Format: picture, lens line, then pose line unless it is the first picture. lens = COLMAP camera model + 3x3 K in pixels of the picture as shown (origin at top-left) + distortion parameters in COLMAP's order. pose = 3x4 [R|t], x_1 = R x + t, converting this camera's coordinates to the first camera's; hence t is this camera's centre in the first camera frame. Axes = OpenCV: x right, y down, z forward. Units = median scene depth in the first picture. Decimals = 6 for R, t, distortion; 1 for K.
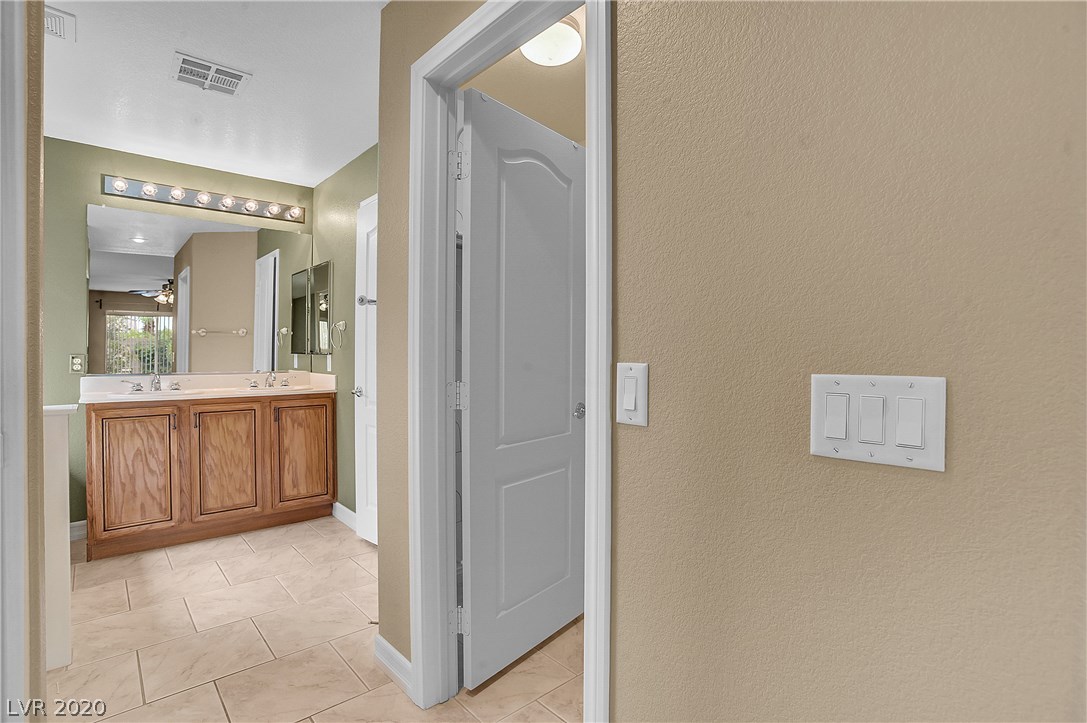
lens RADIAL K [[525.1, 0, 541.4], [0, 525.1, 353.2], [0, 0, 1]] dist [-0.082767, 0.033828]
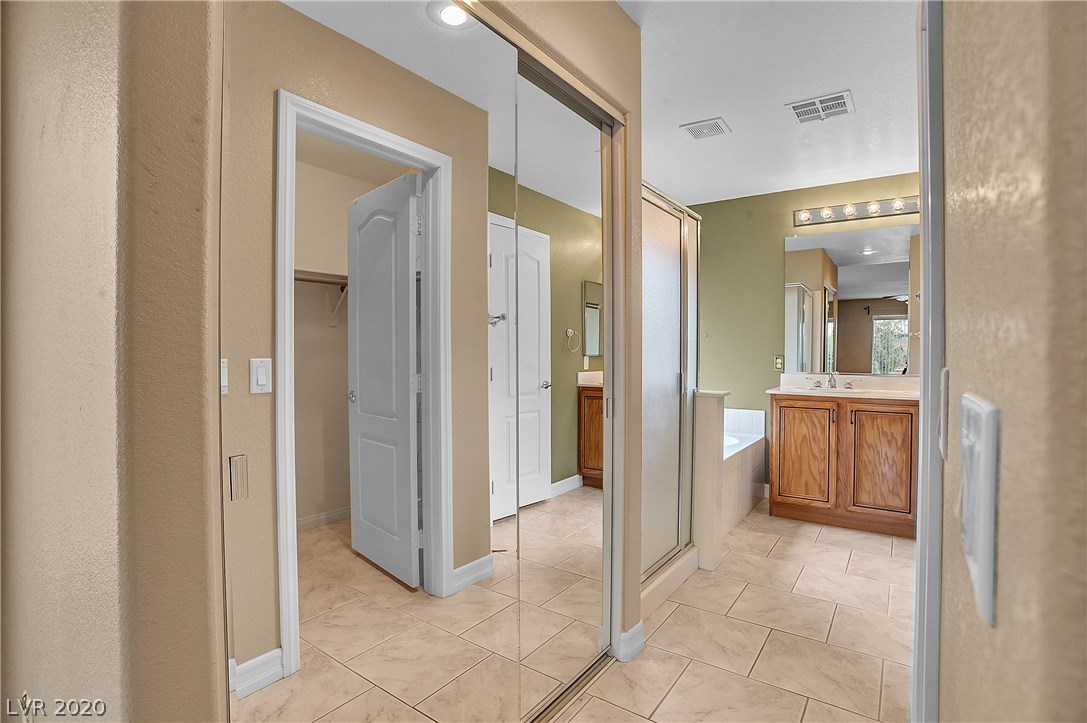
lens RADIAL K [[525.1, 0, 541.4], [0, 525.1, 353.2], [0, 0, 1]] dist [-0.082767, 0.033828]
pose [[0.223230, 0.000587, -0.974766, 0.248335], [-0.006140, 0.999981, -0.000804, 0.000538], [0.974747, 0.006164, 0.223229, 0.116815]]
